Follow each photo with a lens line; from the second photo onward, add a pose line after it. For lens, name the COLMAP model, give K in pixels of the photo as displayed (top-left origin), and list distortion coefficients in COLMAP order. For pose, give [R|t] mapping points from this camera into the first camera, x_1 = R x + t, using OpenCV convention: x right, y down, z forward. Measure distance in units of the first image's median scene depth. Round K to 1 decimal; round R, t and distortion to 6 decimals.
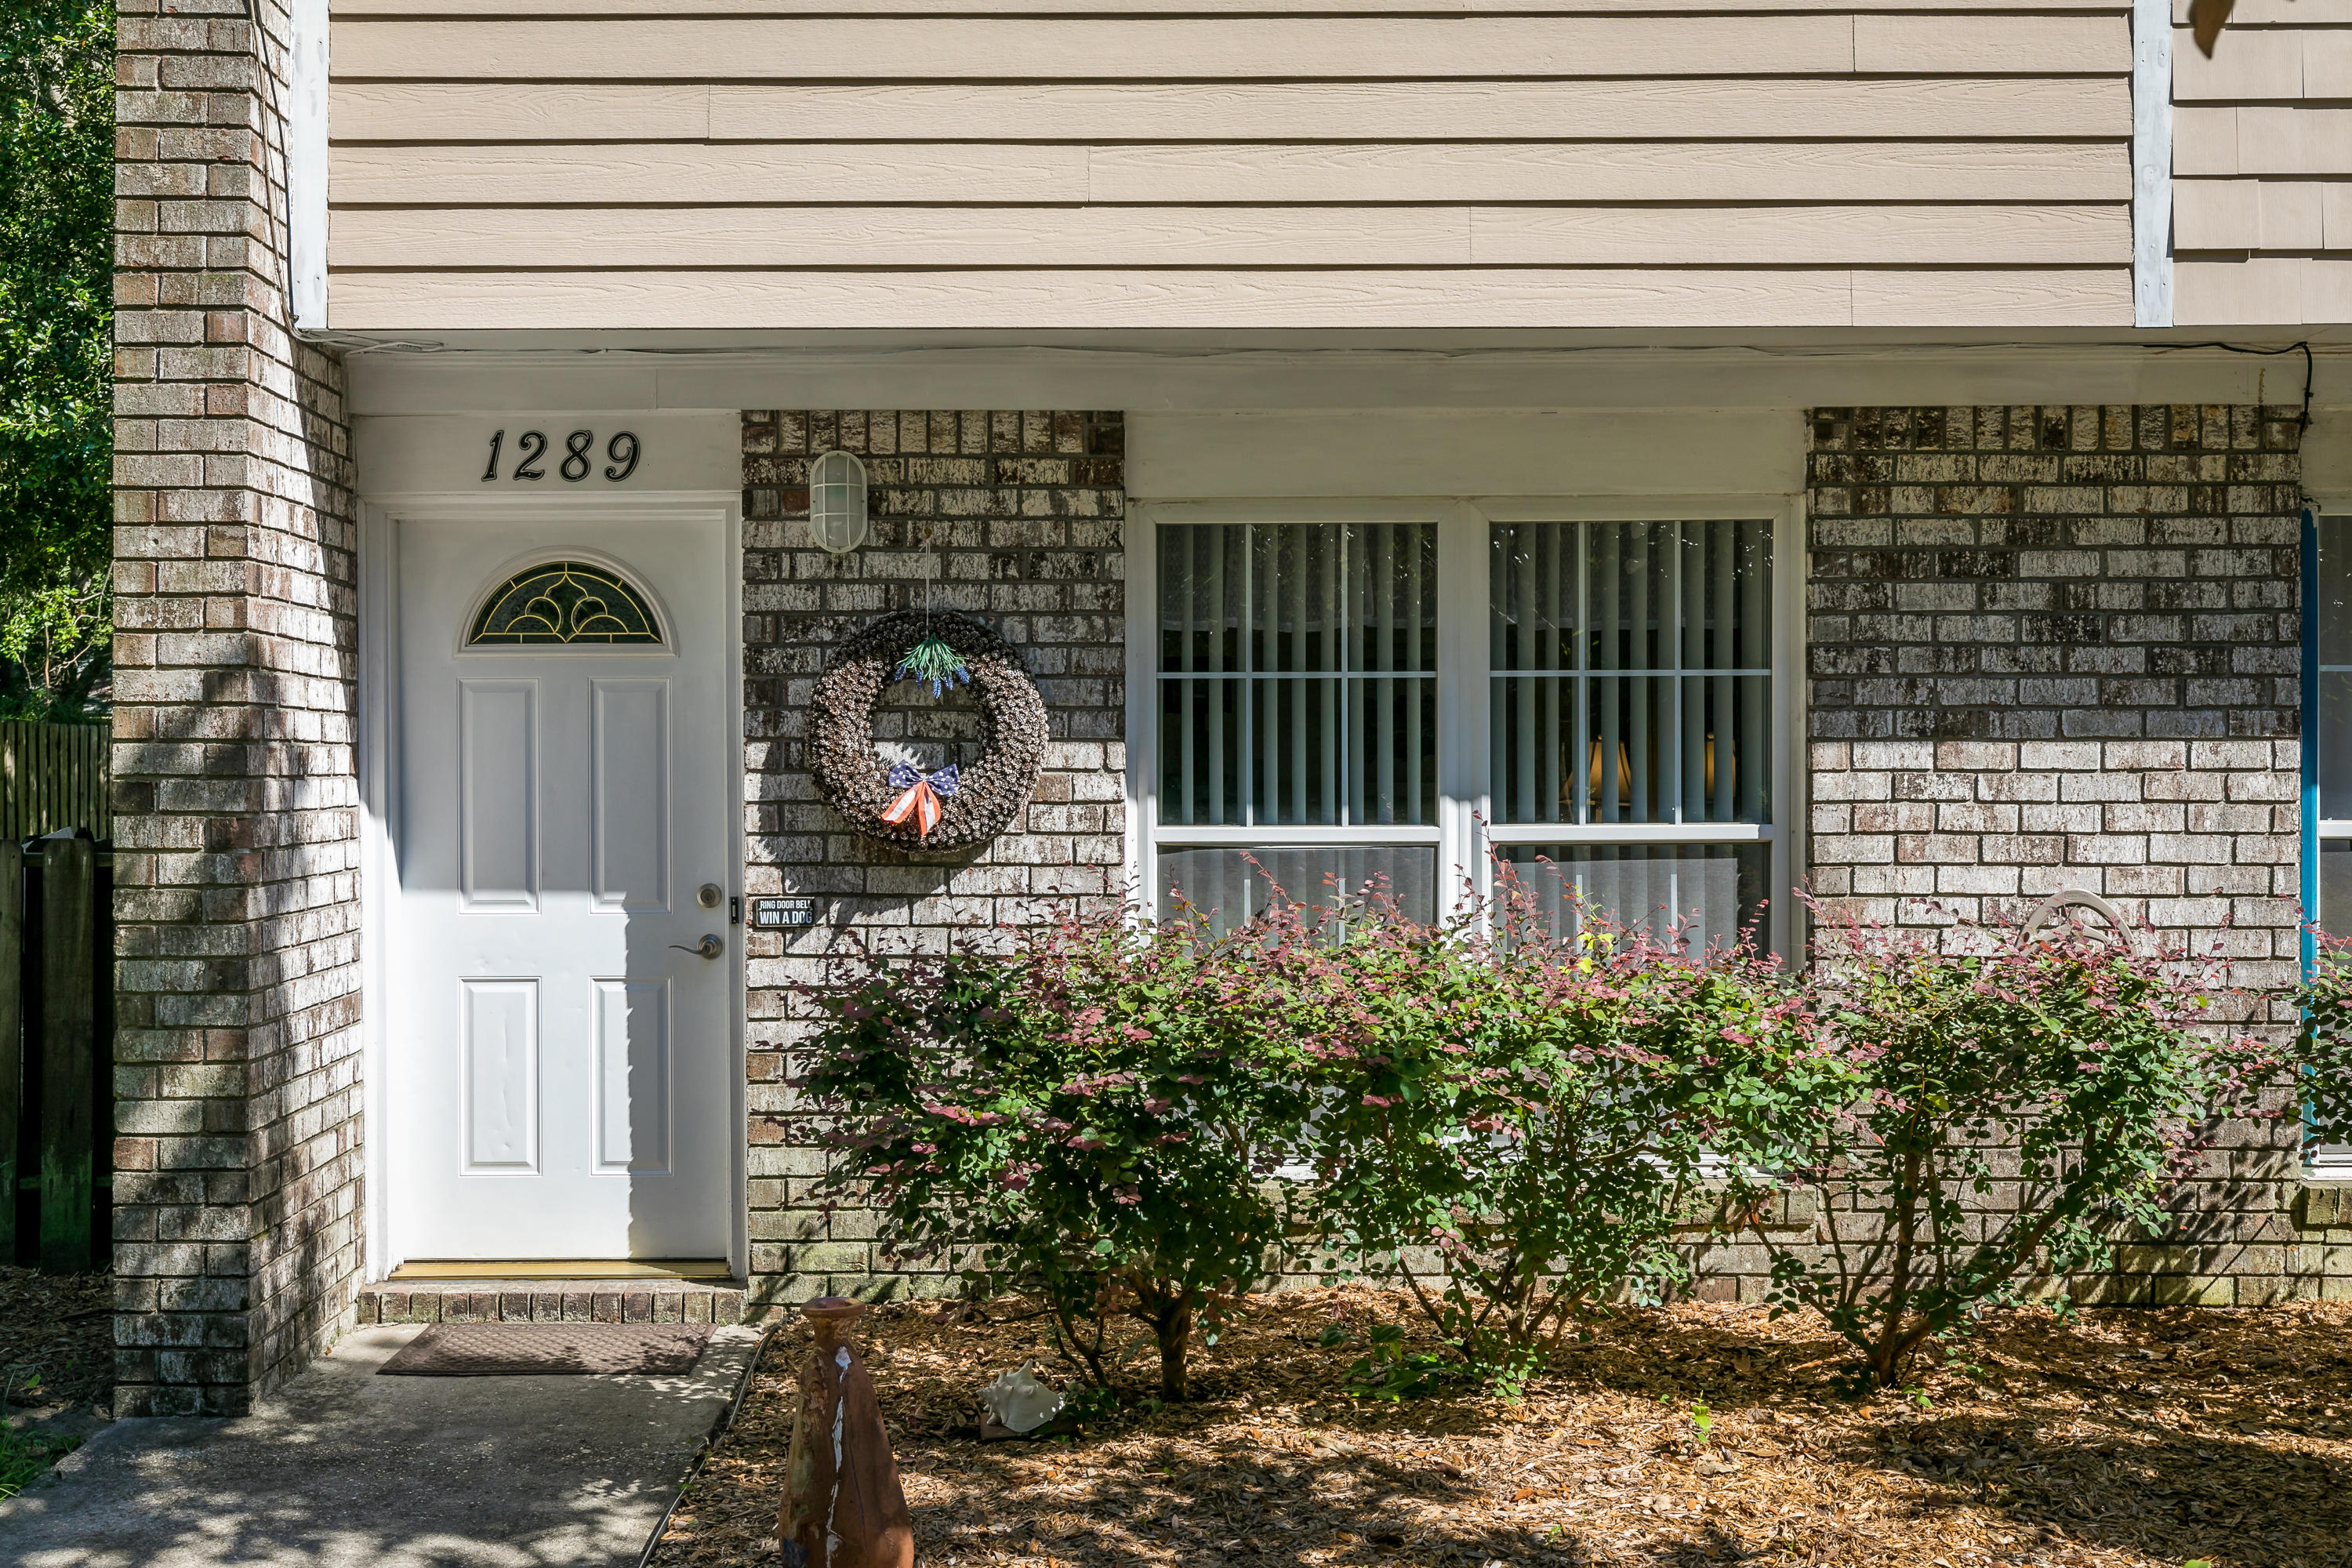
lens RADIAL K [[2277.2, 0, 1050.2], [0, 2277.2, 762.6], [0, 0, 1]] dist [0.009253, 0.000000]
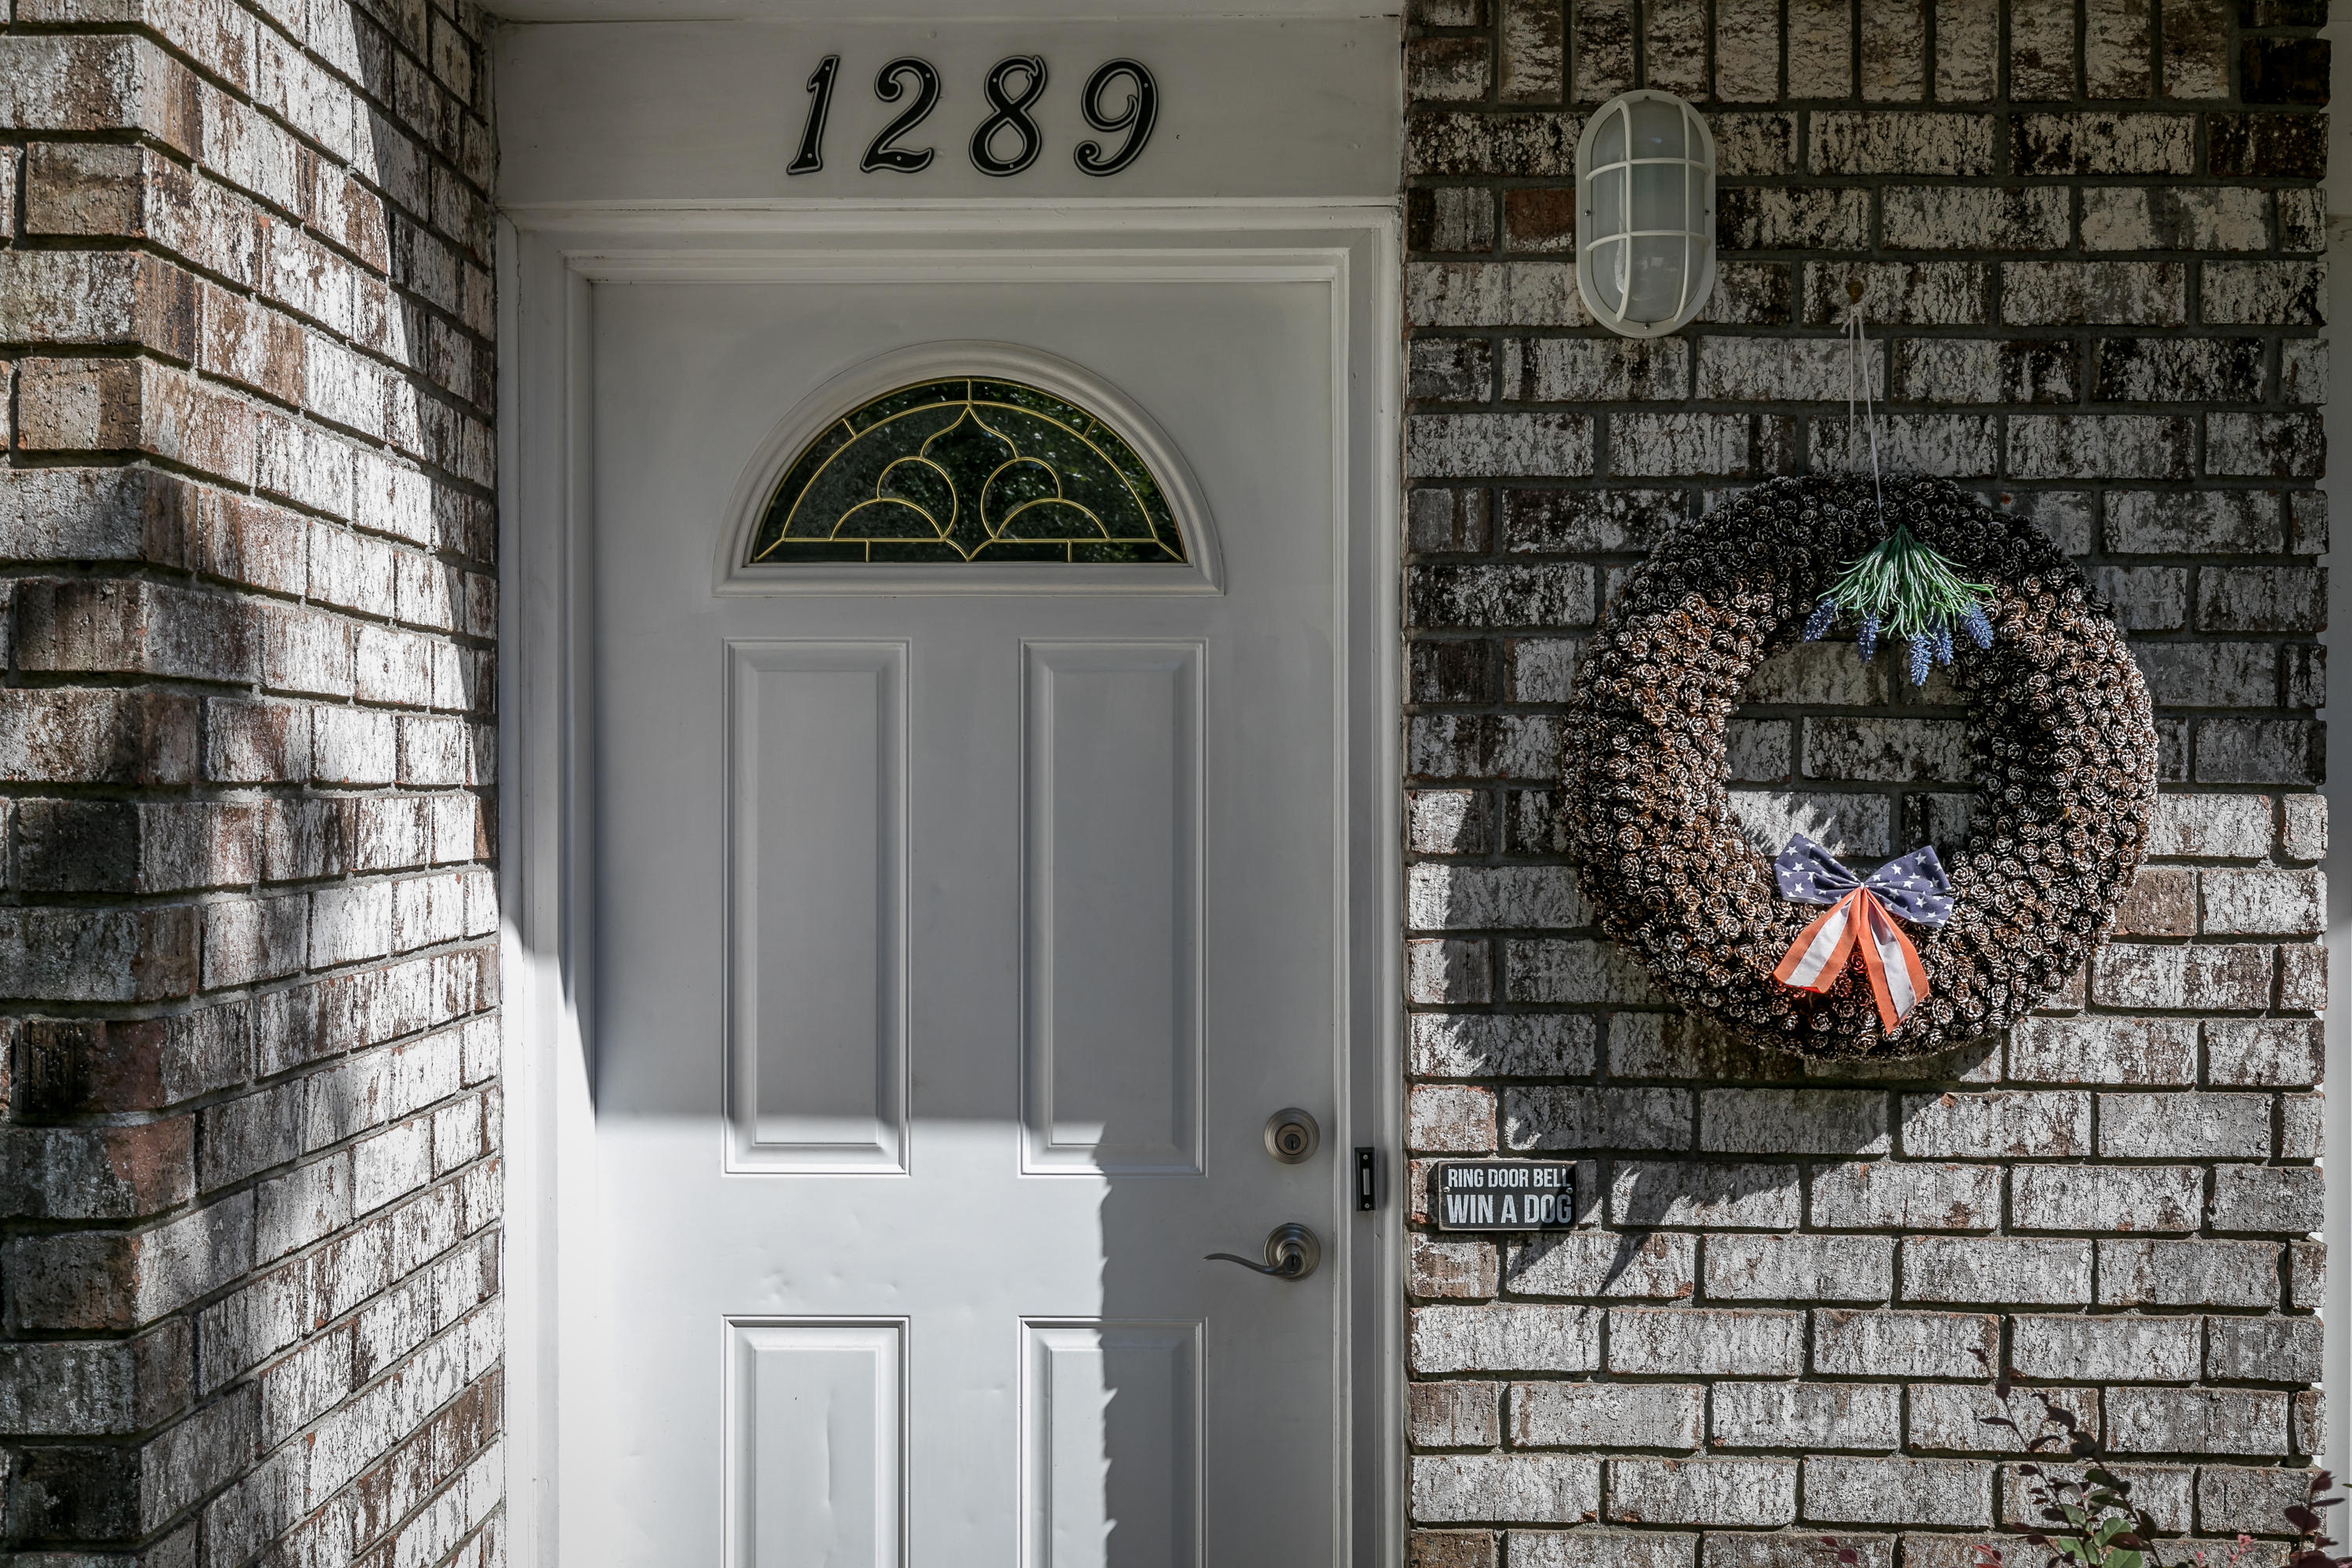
lens RADIAL K [[2214.8, 0, 1189.5], [0, 2214.8, 783.9], [0, 0, 1]] dist [0.011276, 0.000000]
pose [[0.999886, 0.005170, -0.014218, -0.169353], [-0.005182, 0.999986, -0.000768, -0.009480], [0.014213, 0.000842, 0.999899, 0.591453]]
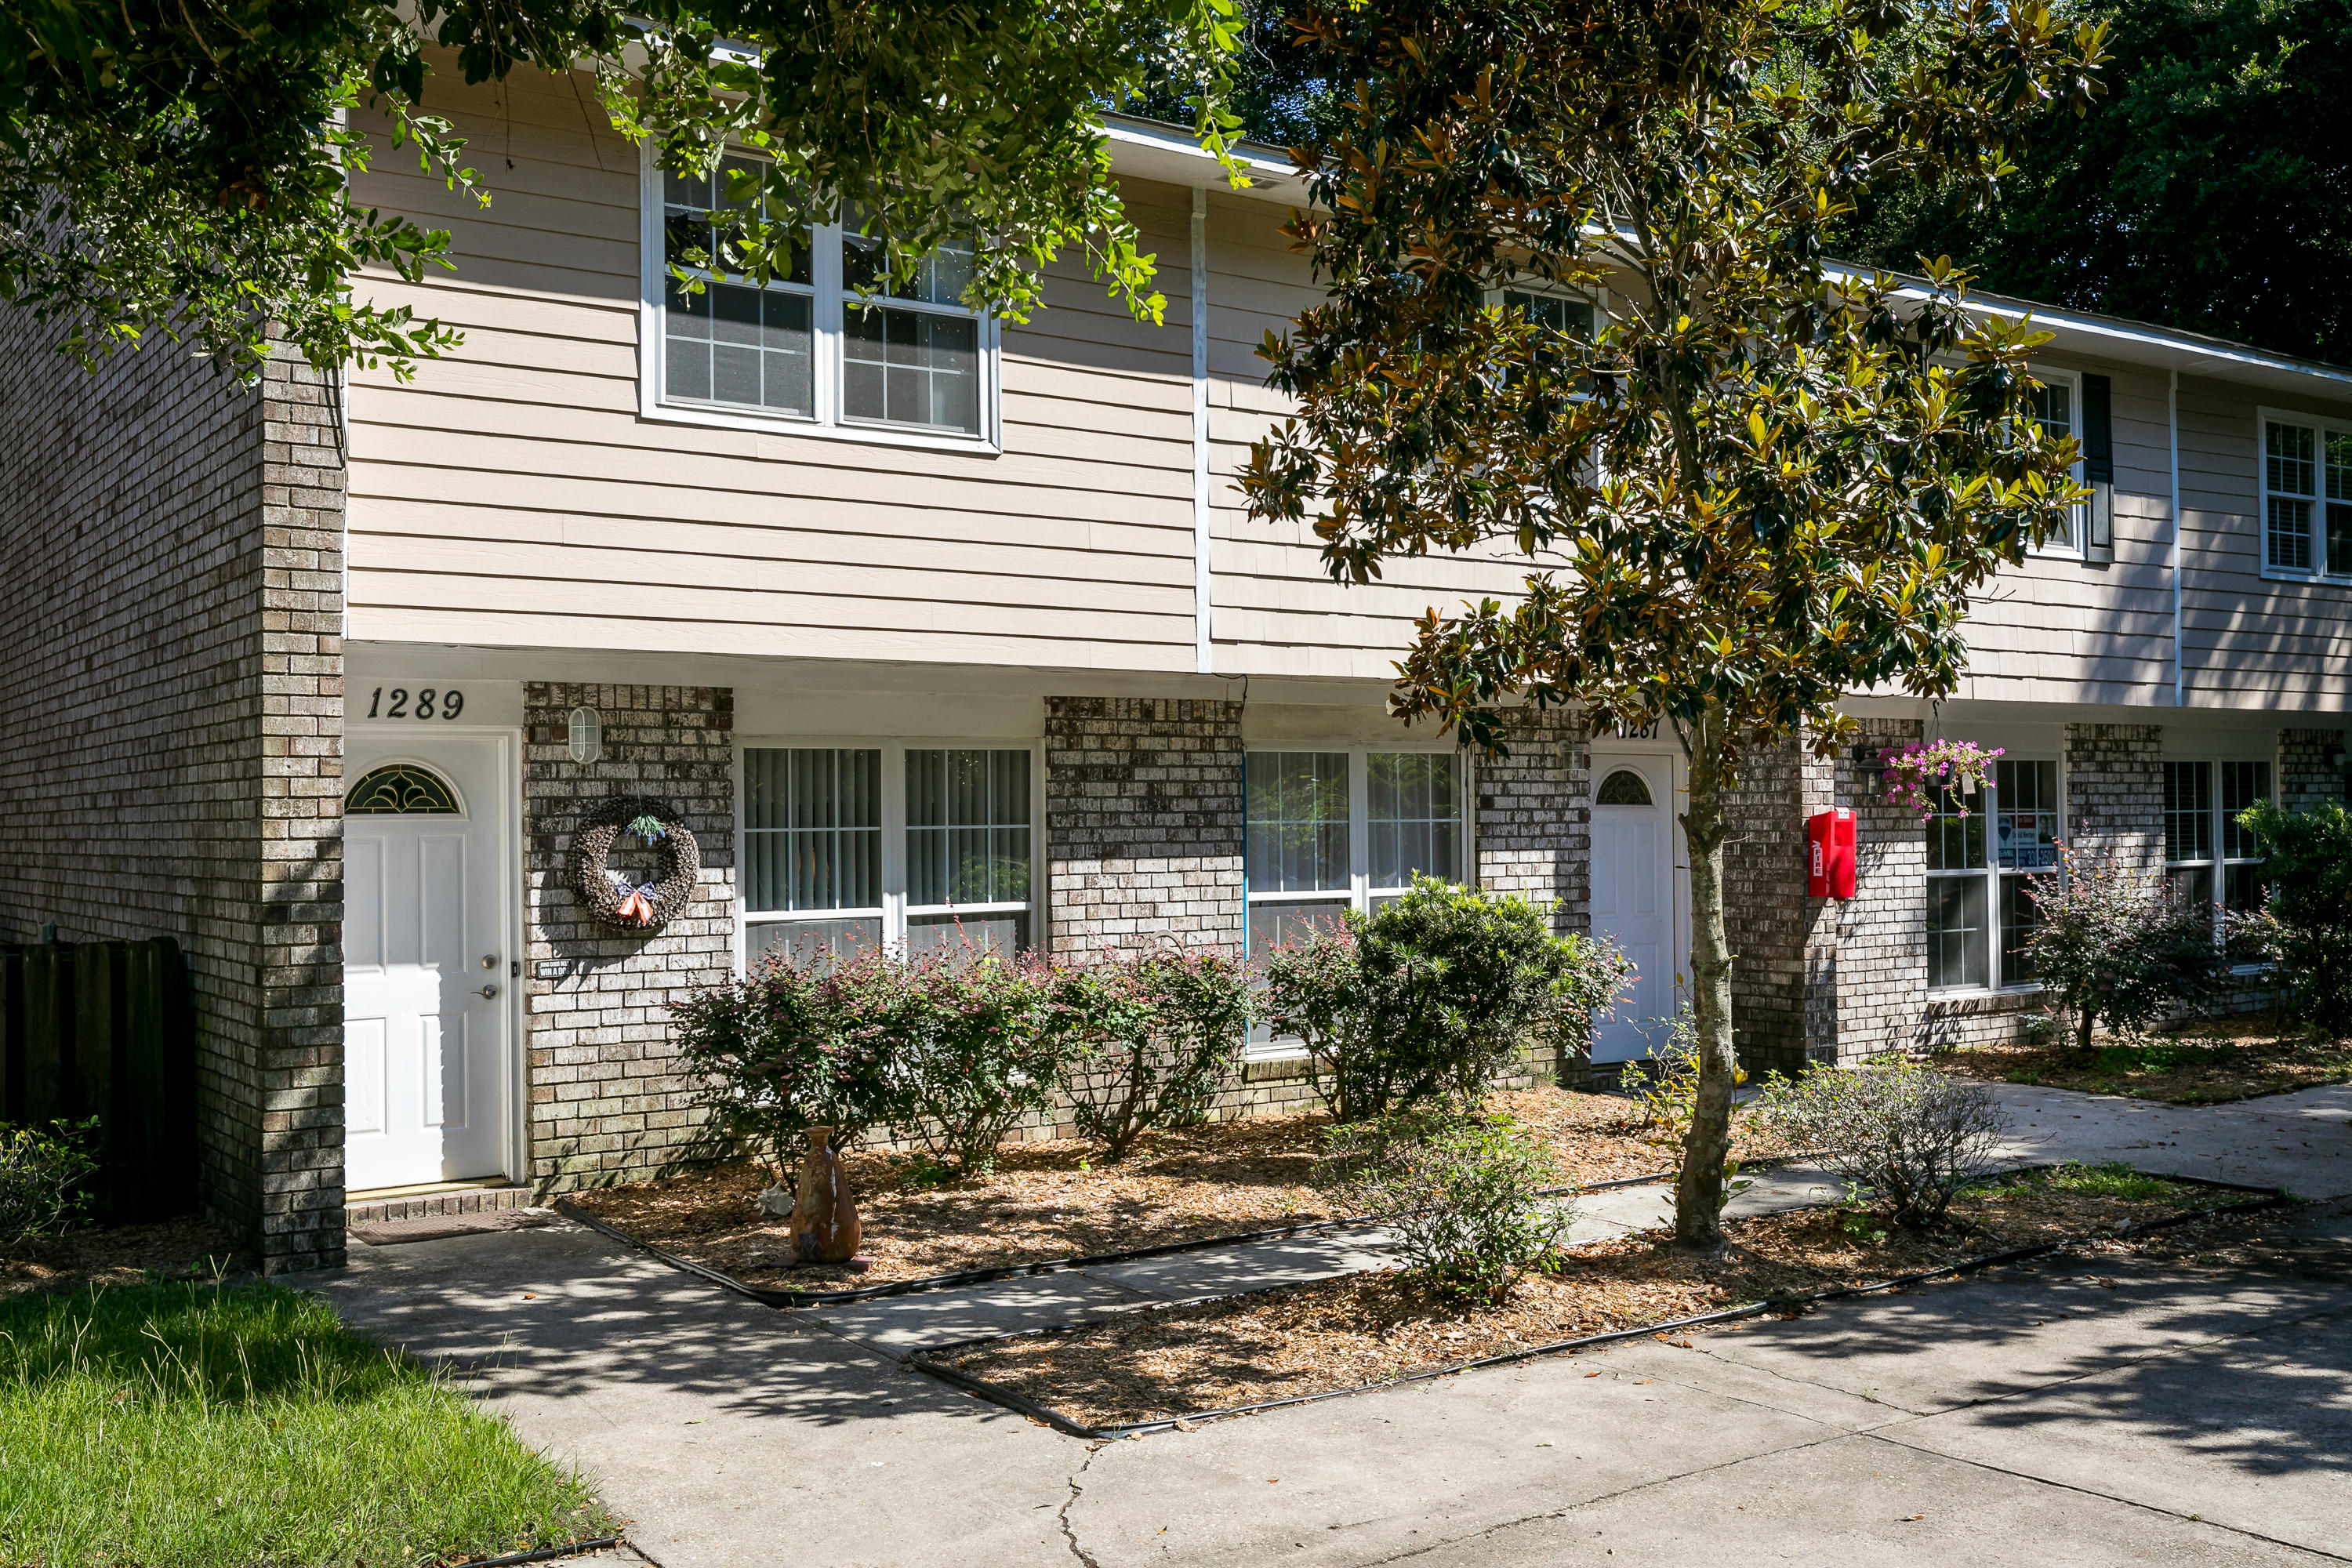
lens RADIAL K [[2214.8, 0, 1191.9], [0, 2214.8, 797.6], [0, 0, 1]] dist [0.011276, 0.000000]
pose [[0.810636, -0.000594, 0.585550, -0.716354], [0.008520, 0.999906, -0.010781, -0.043057], [-0.585488, 0.013729, 0.810565, -0.668304]]
